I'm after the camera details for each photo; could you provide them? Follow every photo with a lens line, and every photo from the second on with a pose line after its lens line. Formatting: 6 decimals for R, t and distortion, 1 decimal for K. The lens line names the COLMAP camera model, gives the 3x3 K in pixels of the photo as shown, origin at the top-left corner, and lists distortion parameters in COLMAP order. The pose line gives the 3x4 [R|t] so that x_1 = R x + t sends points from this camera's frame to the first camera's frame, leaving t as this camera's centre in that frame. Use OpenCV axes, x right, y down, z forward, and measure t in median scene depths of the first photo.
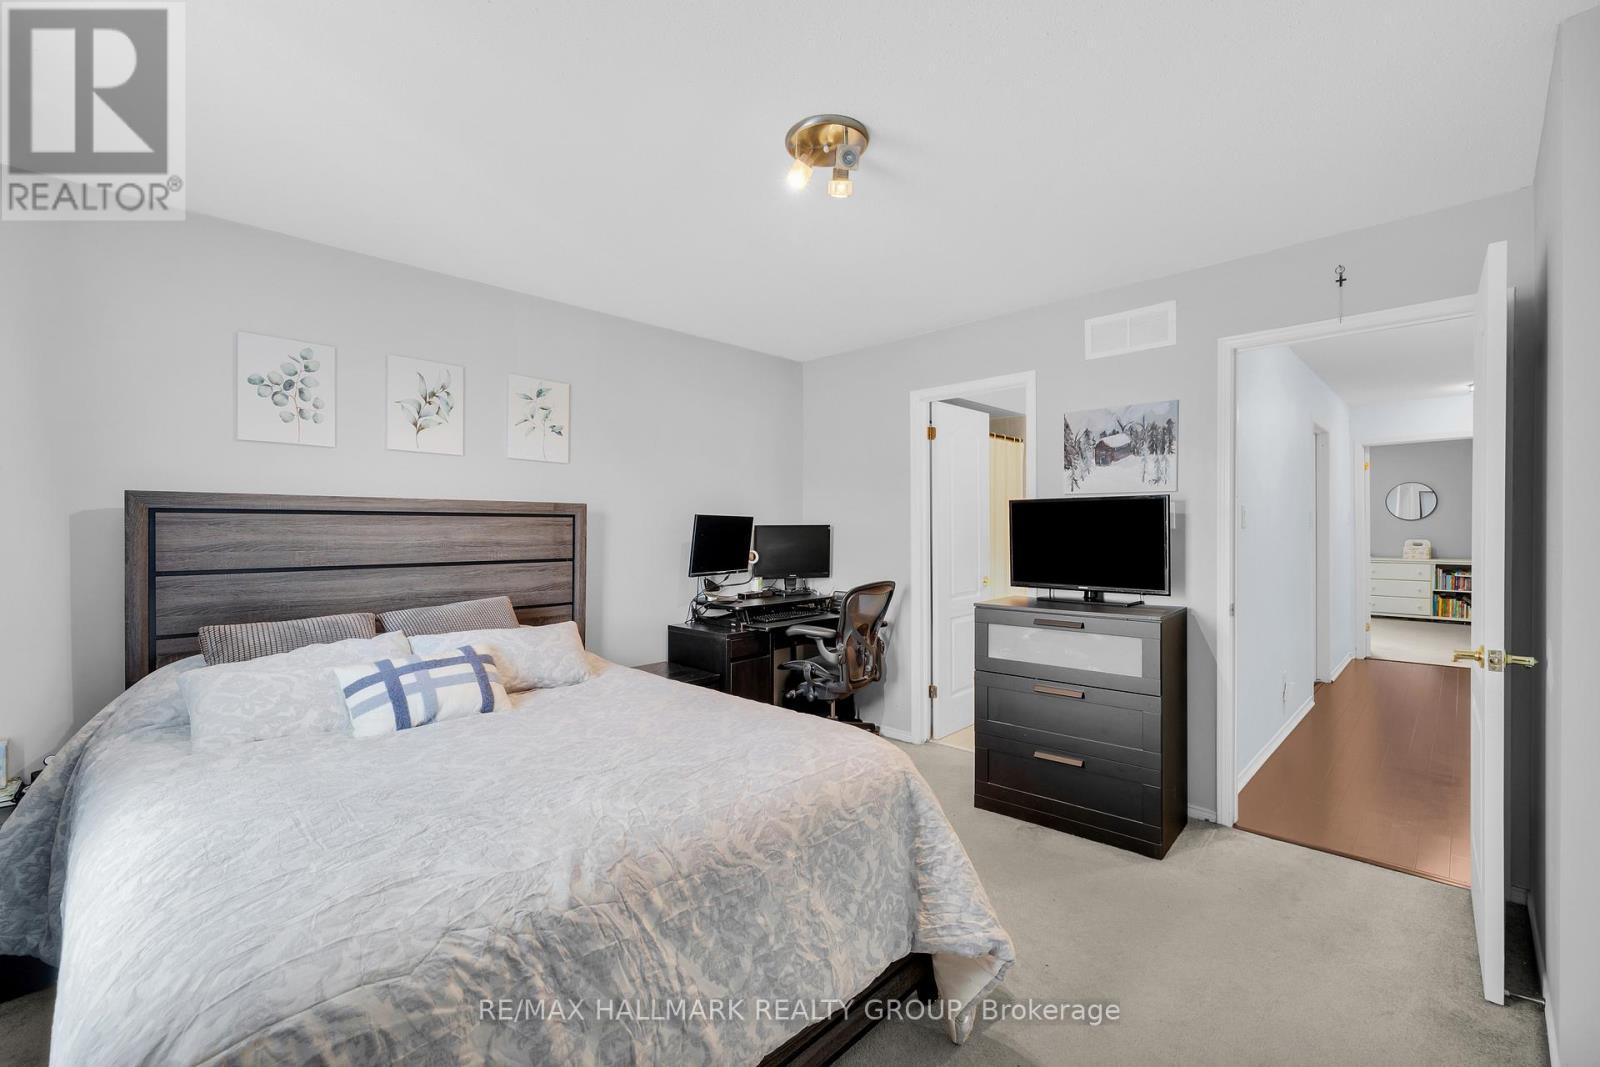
lens RADIAL K [[685.2, 0, 793.8], [0, 685.2, 527.5], [0, 0, 1]] dist [-0.000675, 0.000507]
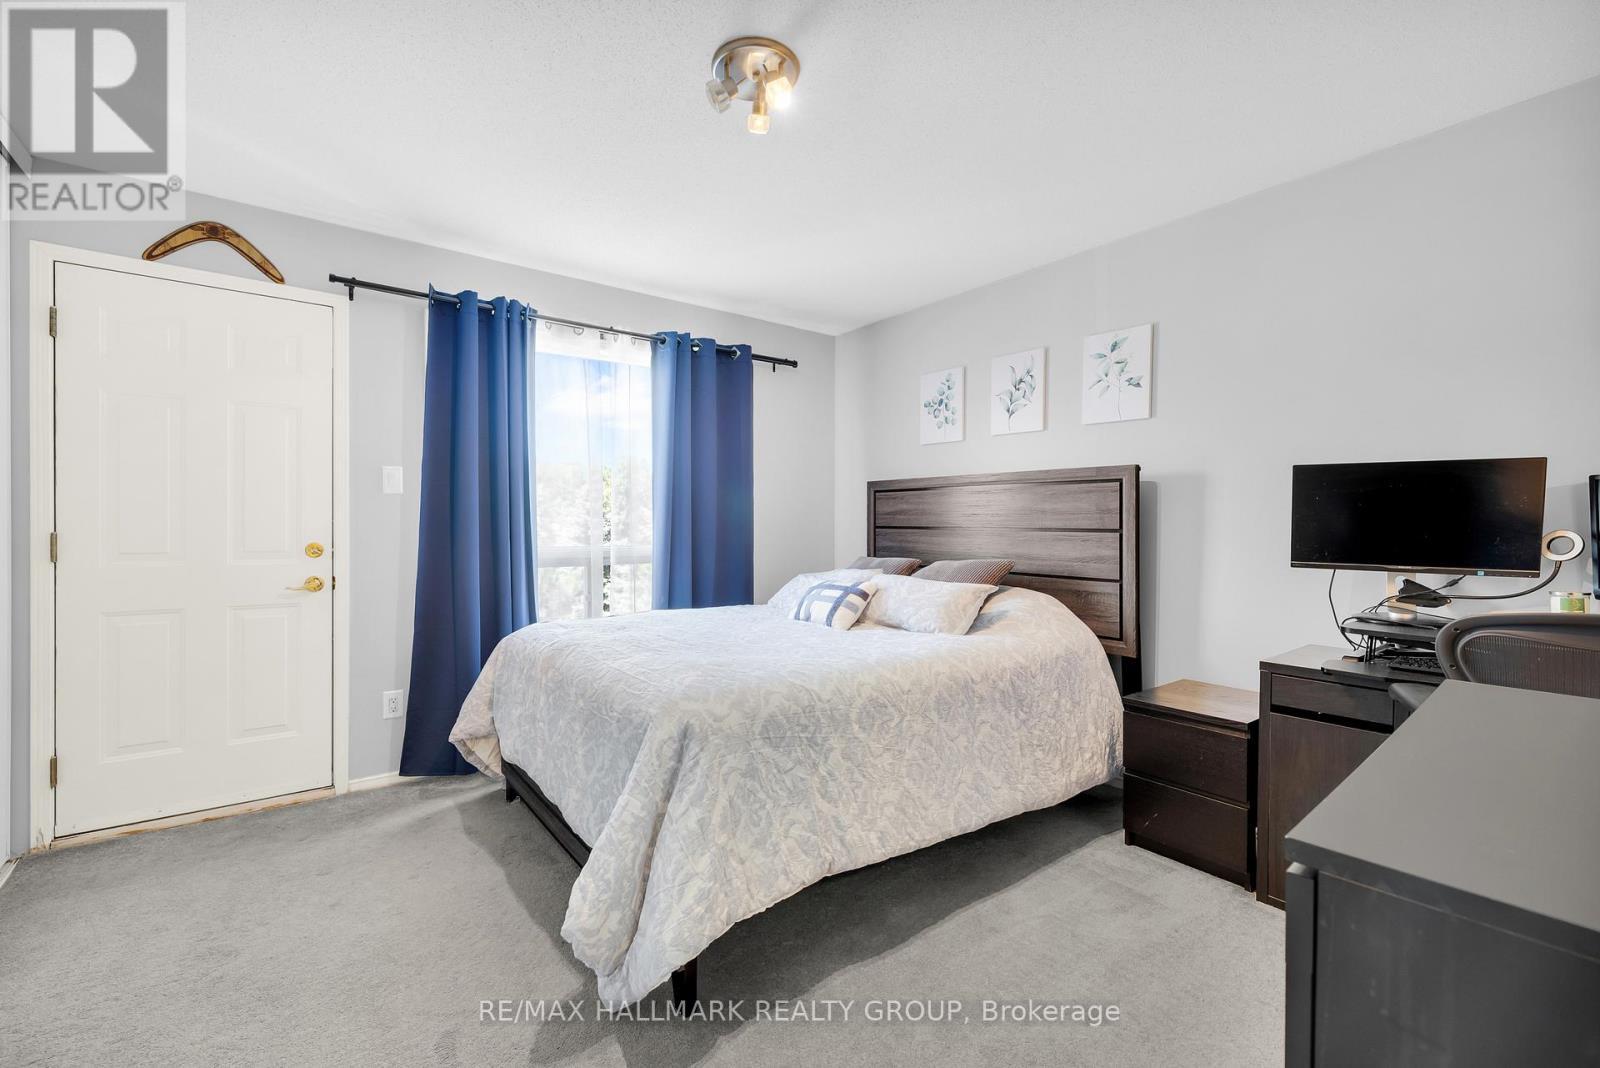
lens RADIAL K [[685.2, 0, 802.0], [0, 685.2, 530.2], [0, 0, 1]] dist [-0.000675, 0.000507]
pose [[-0.156425, 0.009273, -0.987646, 0.677252], [-0.005472, 0.999932, 0.010255, 0.045297], [0.987675, 0.007009, -0.156363, 0.846258]]
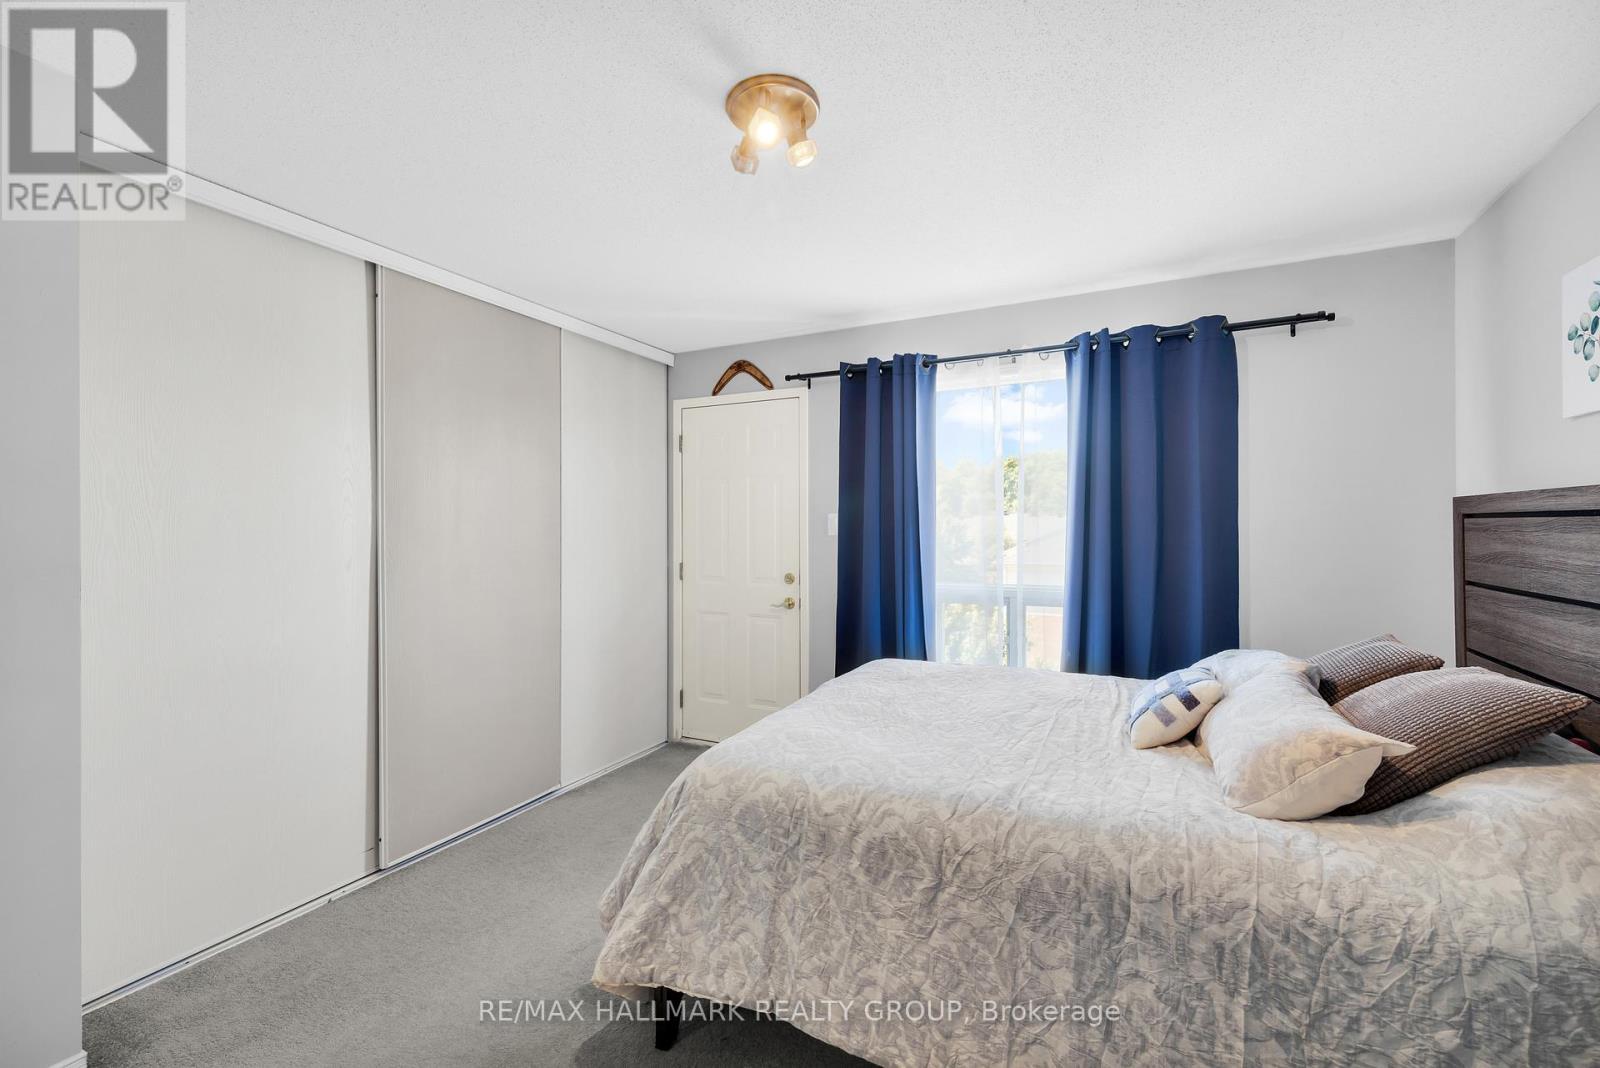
lens RADIAL K [[685.2, 0, 796.0], [0, 685.2, 533.9], [0, 0, 1]] dist [-0.000675, 0.000507]
pose [[-0.958138, 0.007710, -0.286202, 0.193339], [0.005366, 0.999945, 0.008972, -0.010840], [0.286256, 0.007061, -0.958127, 1.283943]]
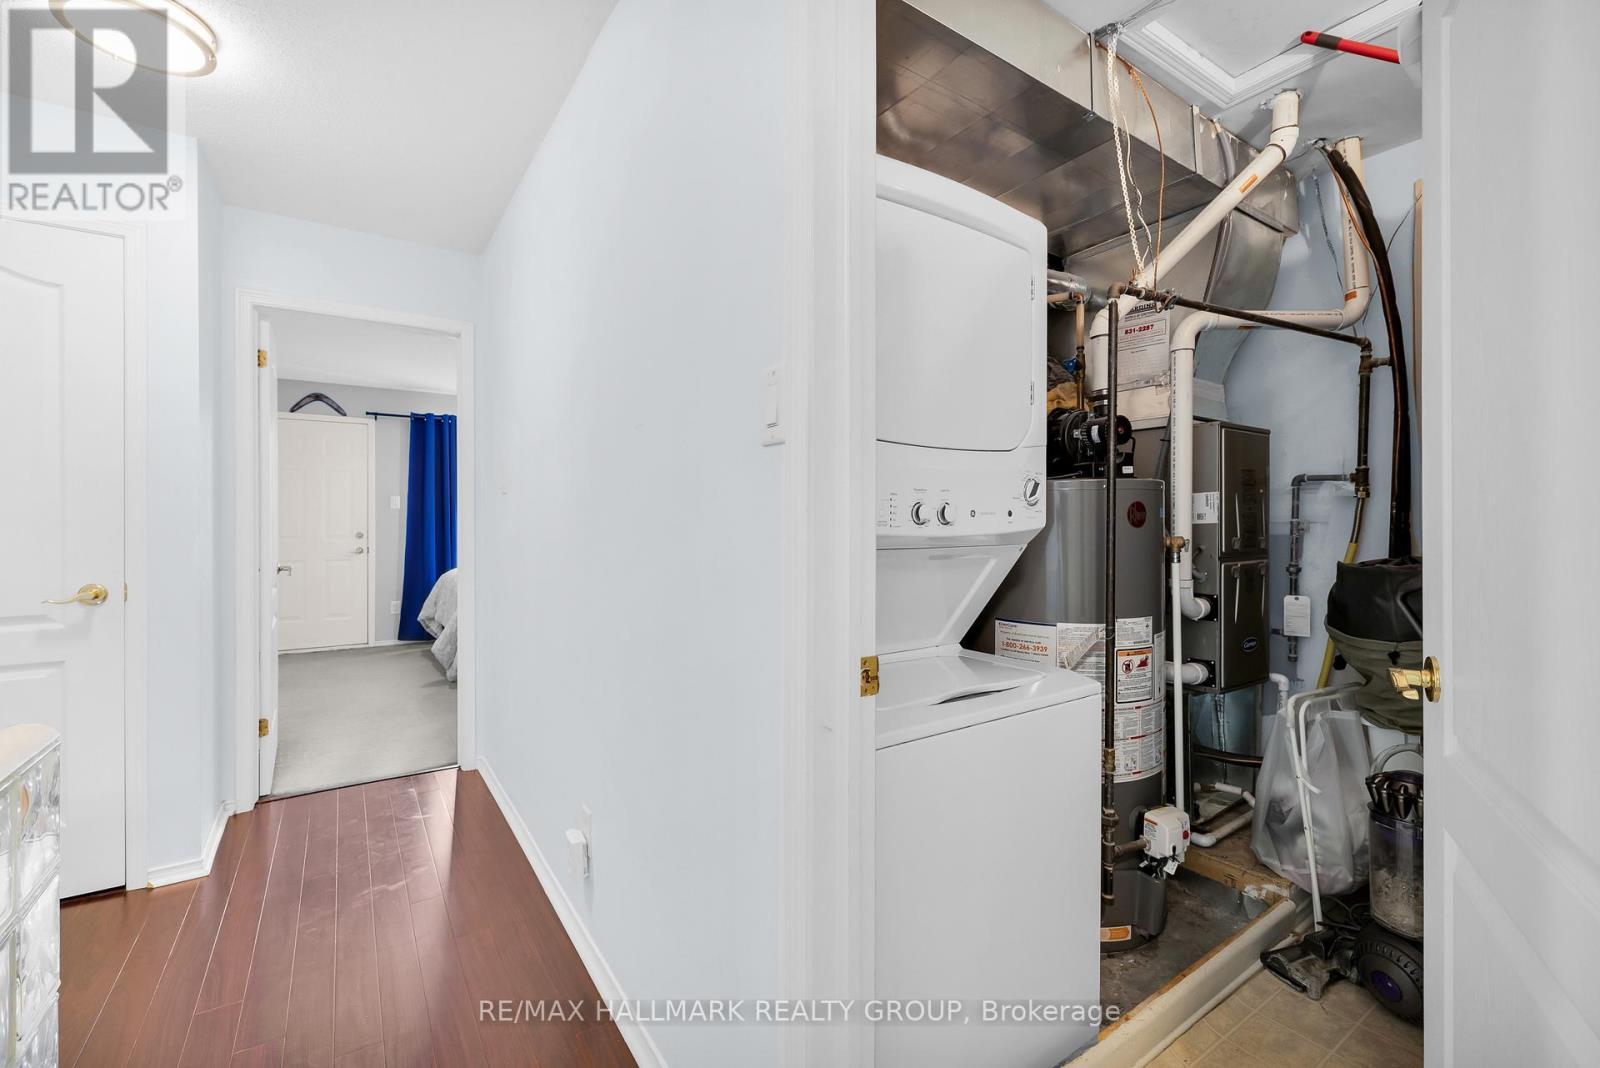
lens RADIAL K [[685.2, 0, 795.5], [0, 685.2, 520.6], [0, 0, 1]] dist [-0.000675, 0.000507]
pose [[-0.212022, 0.001318, -0.977264, 1.627301], [0.001743, 0.999998, 0.000971, 0.041854], [0.977263, -0.001498, -0.212024, 1.794830]]
